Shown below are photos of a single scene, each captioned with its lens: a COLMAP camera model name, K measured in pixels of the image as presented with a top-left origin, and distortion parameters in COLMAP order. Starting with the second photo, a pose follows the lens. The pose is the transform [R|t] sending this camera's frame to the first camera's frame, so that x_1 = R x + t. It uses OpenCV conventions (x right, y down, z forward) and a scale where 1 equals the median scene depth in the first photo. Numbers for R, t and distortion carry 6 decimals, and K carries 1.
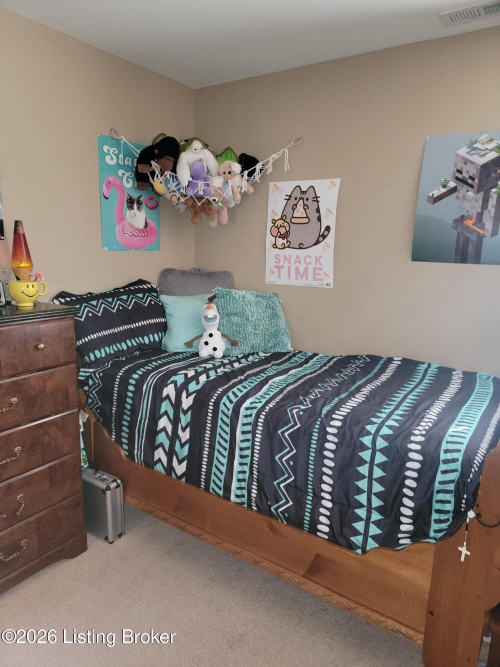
lens RADIAL K [[465.5, 0, 245.6], [0, 465.5, 336.7], [0, 0, 1]] dist [0.080006, -0.057298]
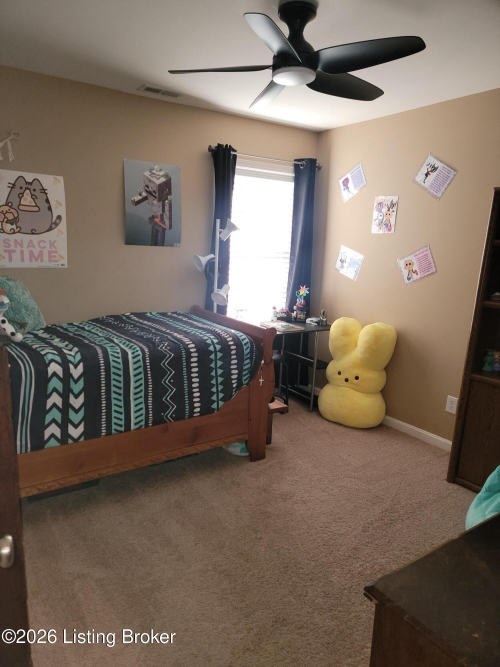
lens RADIAL K [[465.5, 0, 247.8], [0, 465.5, 335.9], [0, 0, 1]] dist [0.080006, -0.057298]
pose [[0.353340, -0.200024, 0.913861, -0.883155], [0.160020, 0.975399, 0.151623, -0.046956], [-0.921707, 0.092662, 0.376655, 0.146582]]
